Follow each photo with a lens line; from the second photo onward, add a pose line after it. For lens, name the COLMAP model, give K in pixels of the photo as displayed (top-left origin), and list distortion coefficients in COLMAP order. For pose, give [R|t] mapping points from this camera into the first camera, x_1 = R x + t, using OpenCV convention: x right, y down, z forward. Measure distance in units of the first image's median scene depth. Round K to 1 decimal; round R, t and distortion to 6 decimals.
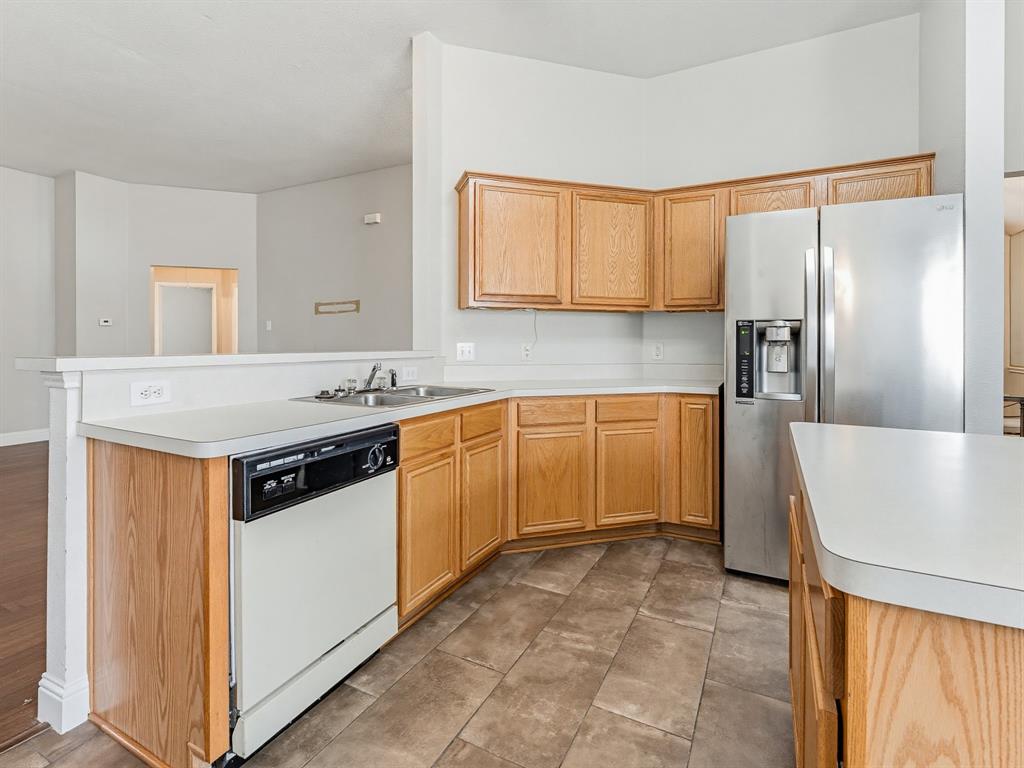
lens RADIAL K [[490.2, 0, 454.1], [0, 490.2, 341.5], [0, 0, 1]] dist [-0.000301, -0.002751]
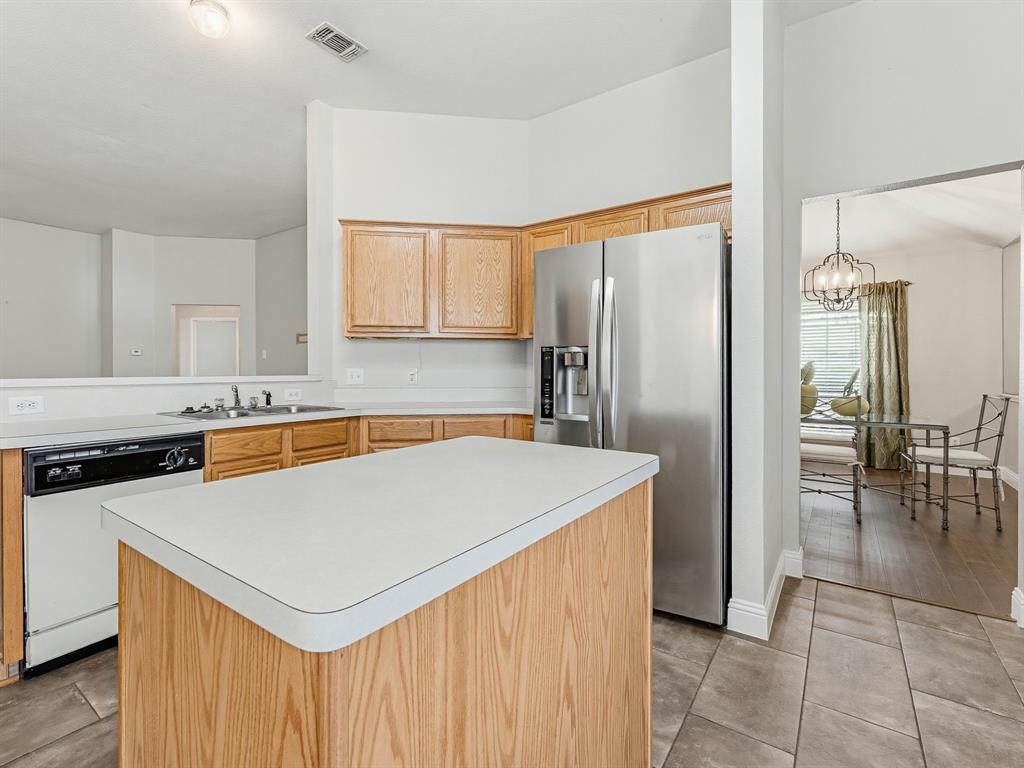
lens RADIAL K [[490.2, 0, 474.7], [0, 490.2, 367.7], [0, 0, 1]] dist [-0.000301, -0.002751]
pose [[0.985540, -0.003239, -0.169413, 0.577409], [0.003111, 0.999995, -0.001017, 0.003360], [0.169415, 0.000475, 0.985545, -0.088570]]
